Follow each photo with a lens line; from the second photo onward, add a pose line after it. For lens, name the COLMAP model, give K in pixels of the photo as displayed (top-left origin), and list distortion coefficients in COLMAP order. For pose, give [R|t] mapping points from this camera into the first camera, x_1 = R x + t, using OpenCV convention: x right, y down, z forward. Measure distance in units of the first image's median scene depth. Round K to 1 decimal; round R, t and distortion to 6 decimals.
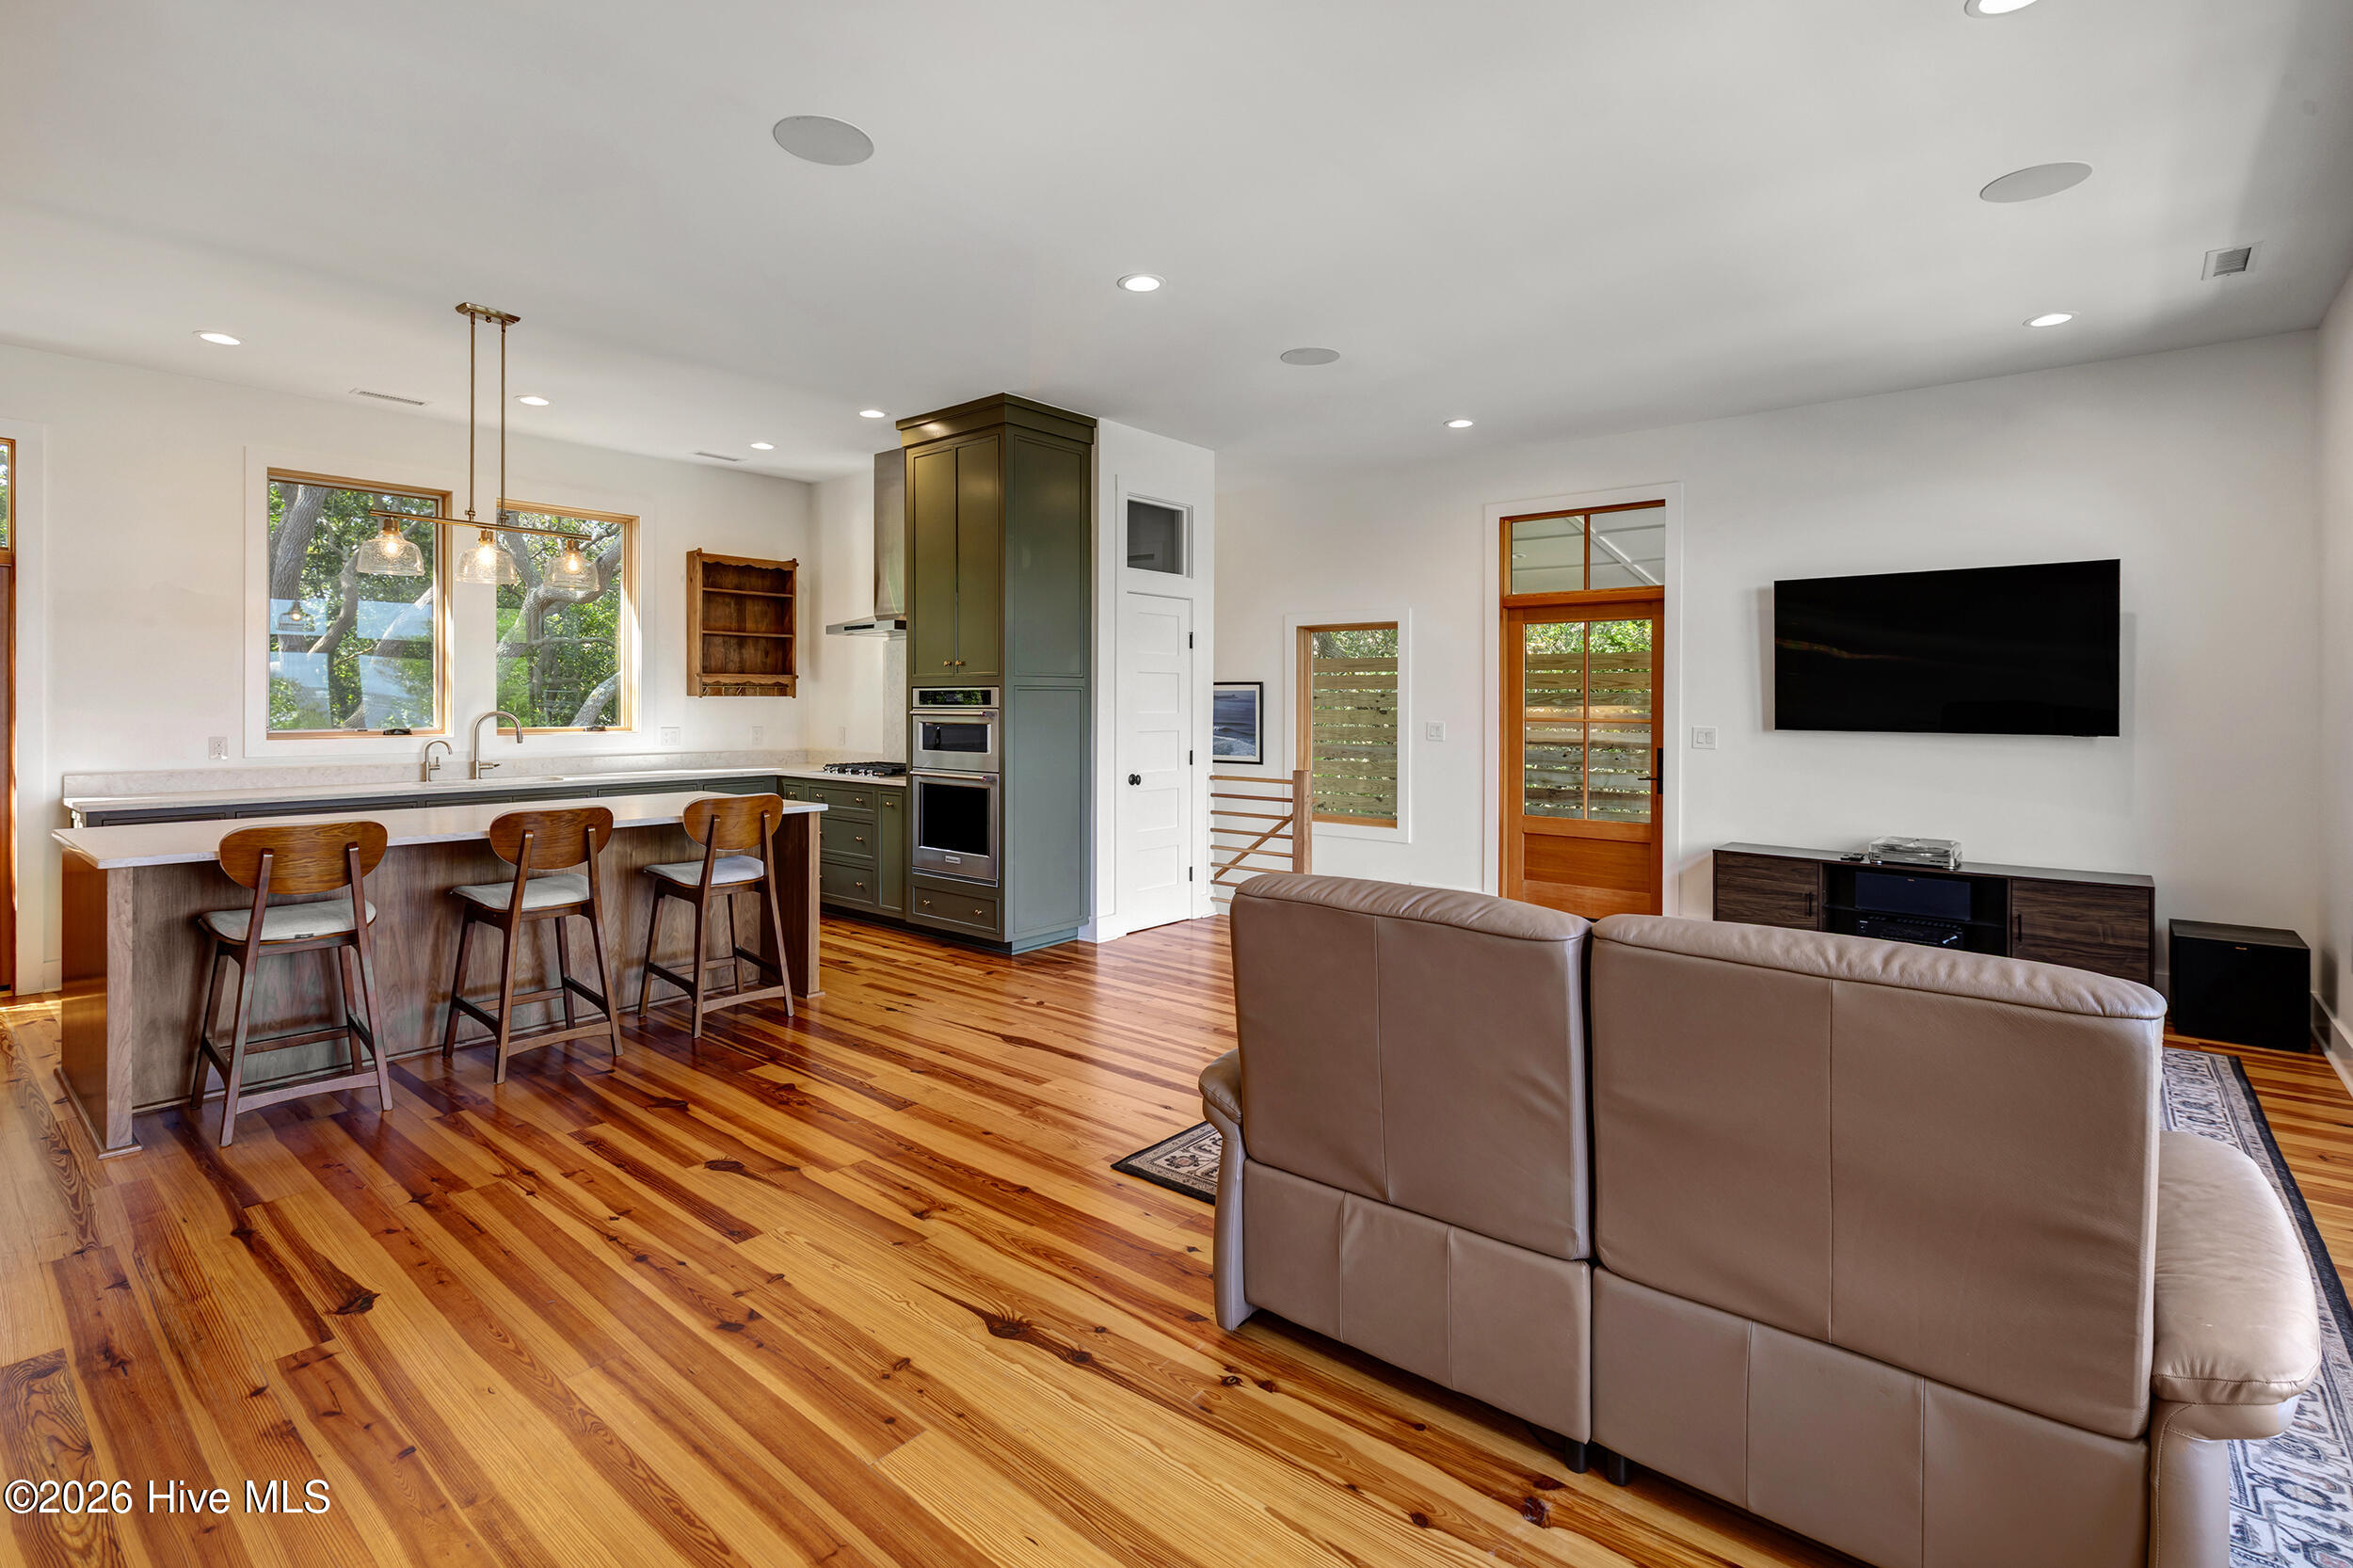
lens RADIAL K [[1098.7, 0, 1178.8], [0, 1098.7, 734.5], [0, 0, 1]] dist [-0.000944, 0.000107]
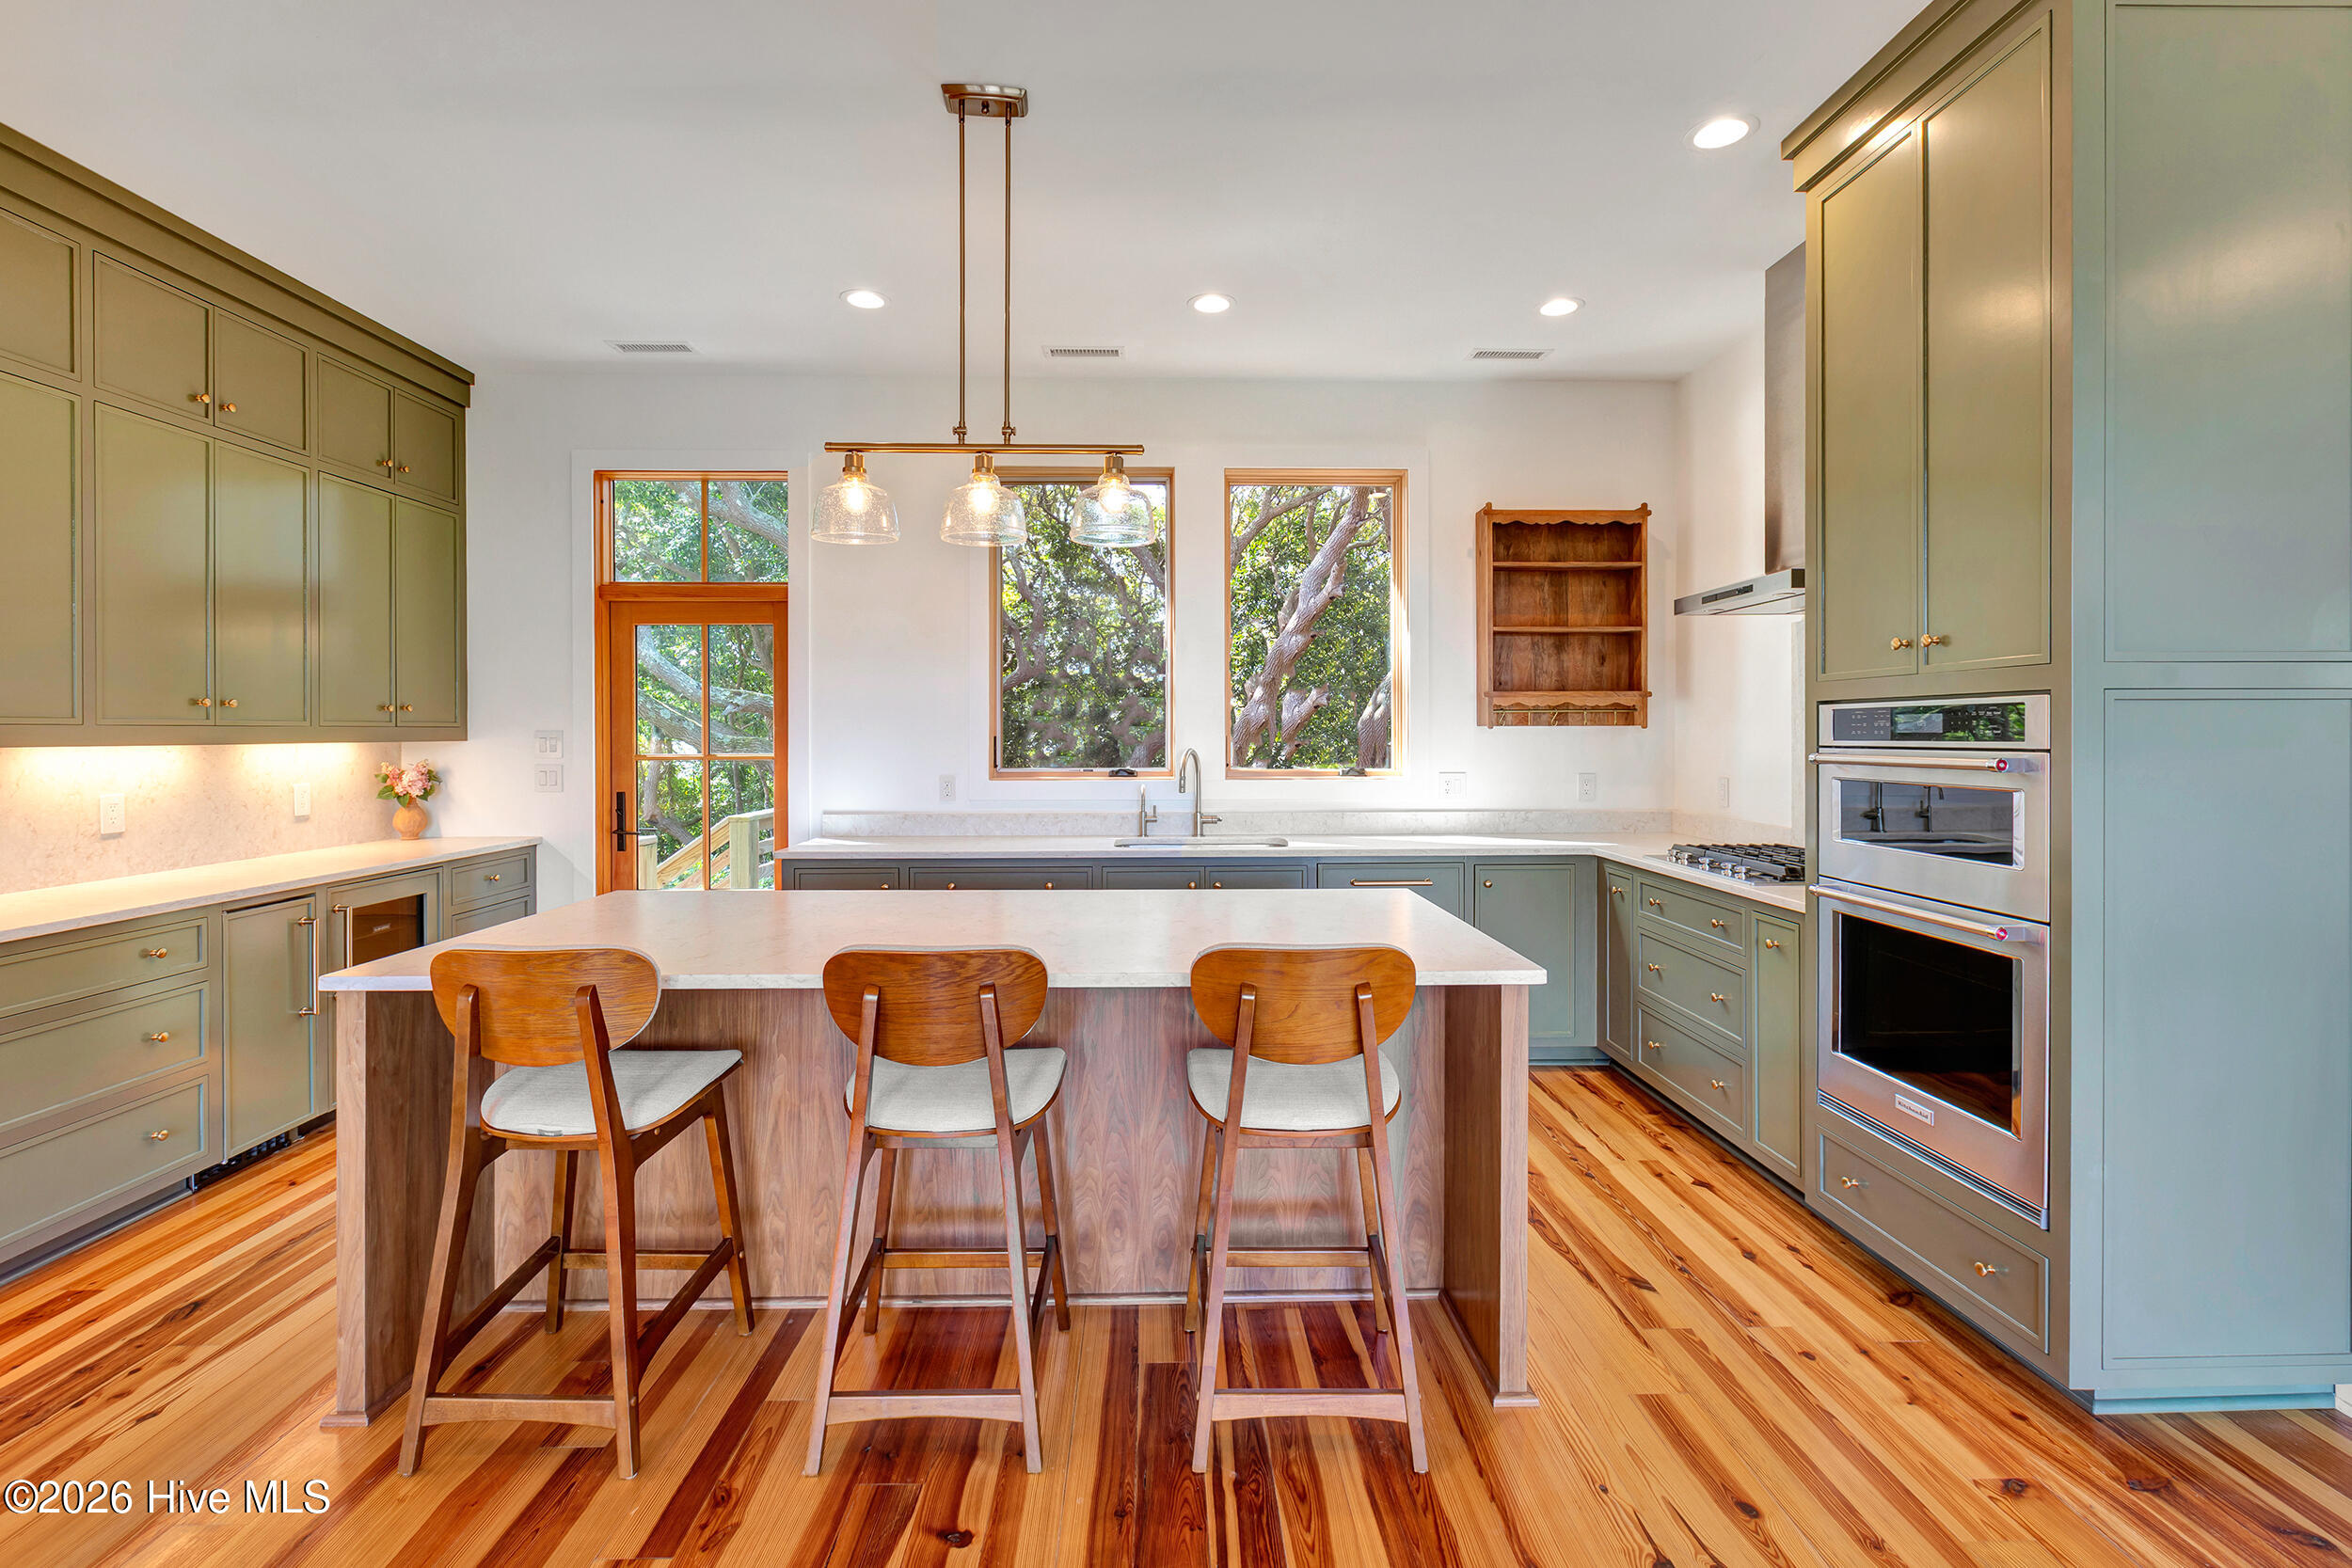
lens RADIAL K [[1098.2, 0, 1178.3], [0, 1098.2, 734.5], [0, 0, 1]] dist [-0.000944, 0.000107]
pose [[0.660129, -0.002813, -0.751147, -0.064182], [-0.018684, 0.999622, -0.020163, -0.013409], [0.750920, 0.027345, 0.659827, 0.434738]]
